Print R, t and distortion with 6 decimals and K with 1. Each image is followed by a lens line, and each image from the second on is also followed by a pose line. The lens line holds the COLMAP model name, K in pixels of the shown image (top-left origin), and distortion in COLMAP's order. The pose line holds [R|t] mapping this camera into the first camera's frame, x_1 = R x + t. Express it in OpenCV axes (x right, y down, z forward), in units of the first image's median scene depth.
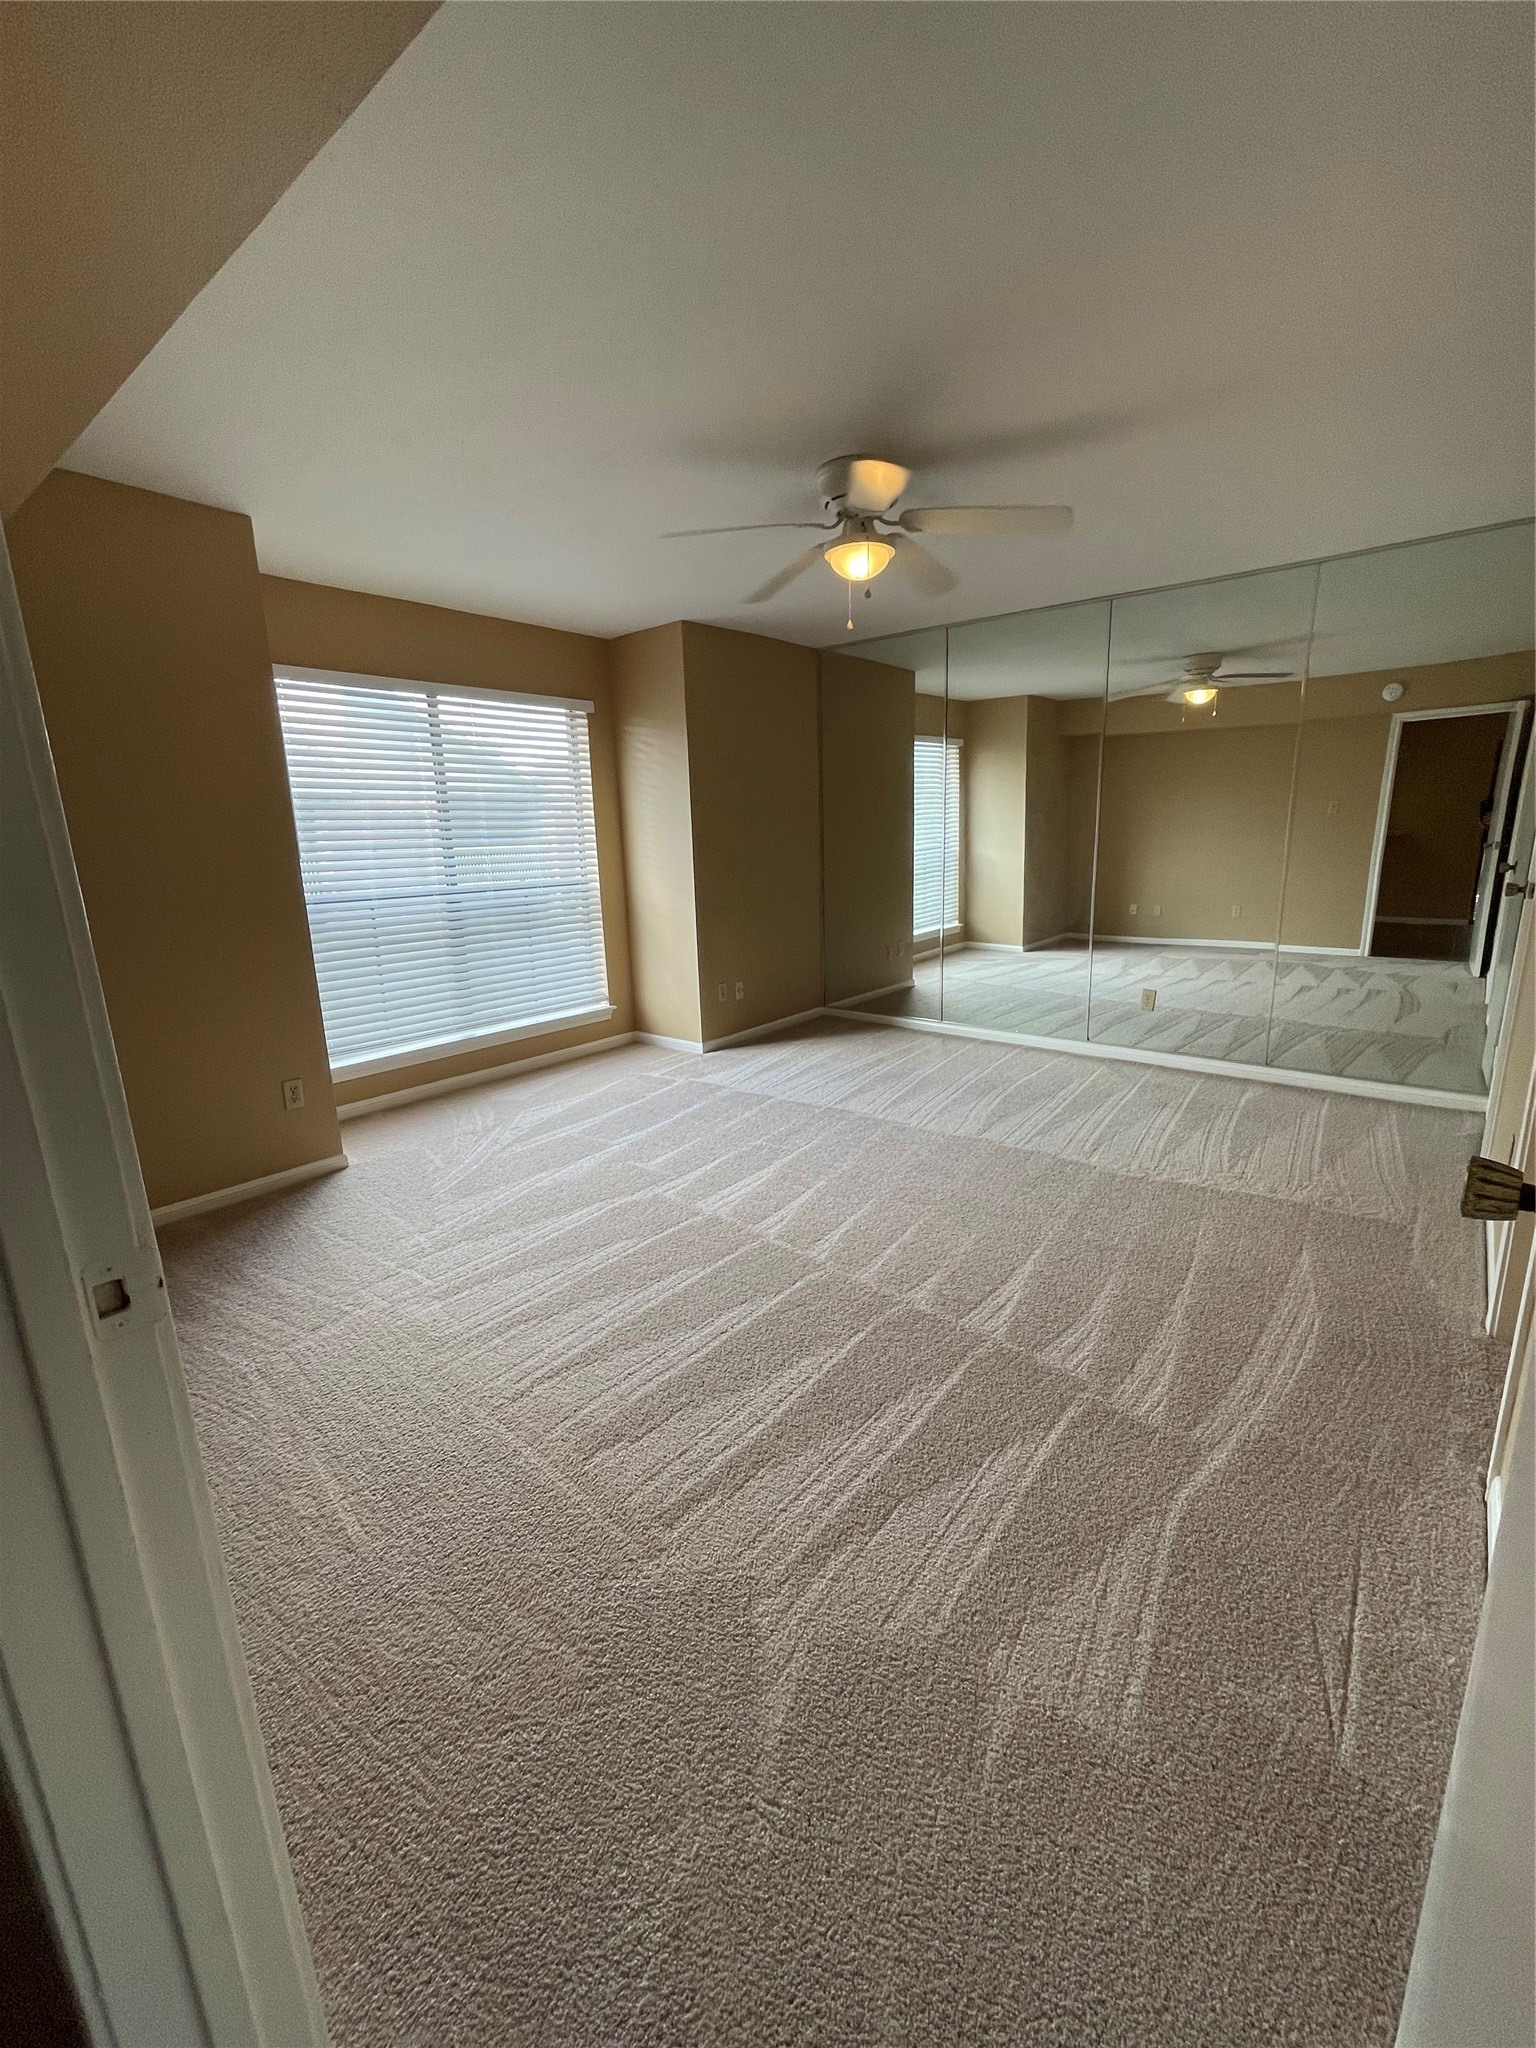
lens RADIAL K [[833.1, 0, 768.0], [0, 833.1, 1024.0], [0, 0, 1]] dist [0.001695, 0.000314]
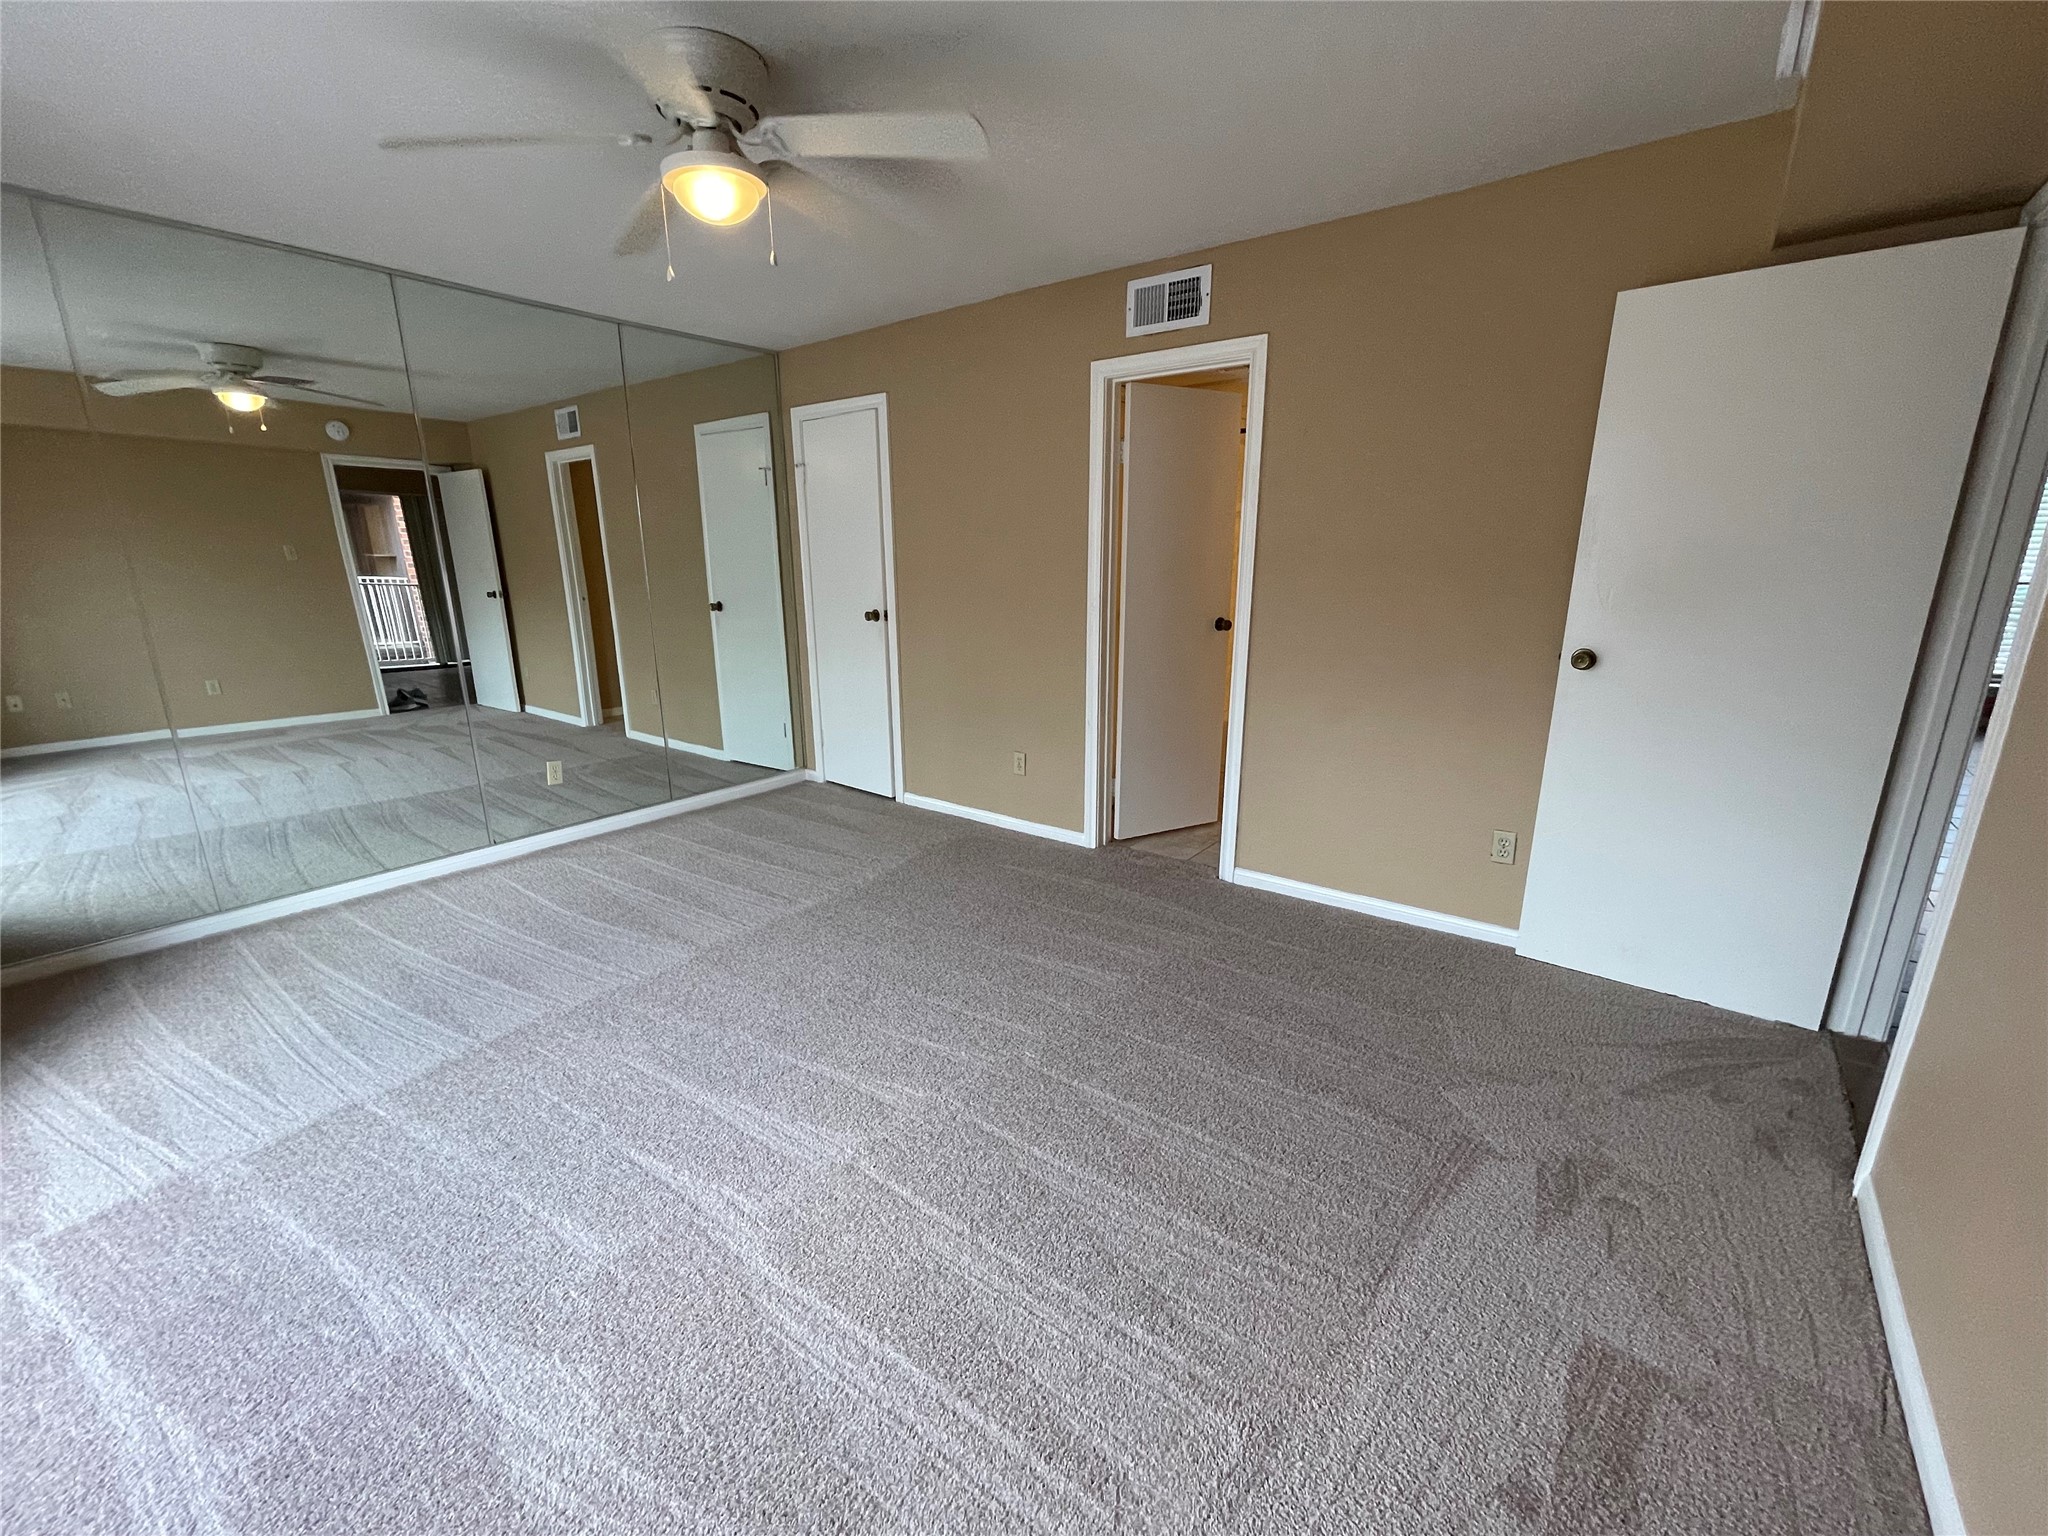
lens RADIAL K [[833.1, 0, 1034.9], [0, 833.1, 775.4], [0, 0, 1]] dist [0.001695, 0.000314]
pose [[-0.027681, -0.229967, 0.972805, -0.458039], [0.235856, 0.944199, 0.229916, -0.120297], [-0.971394, 0.235806, 0.028102, 0.552913]]
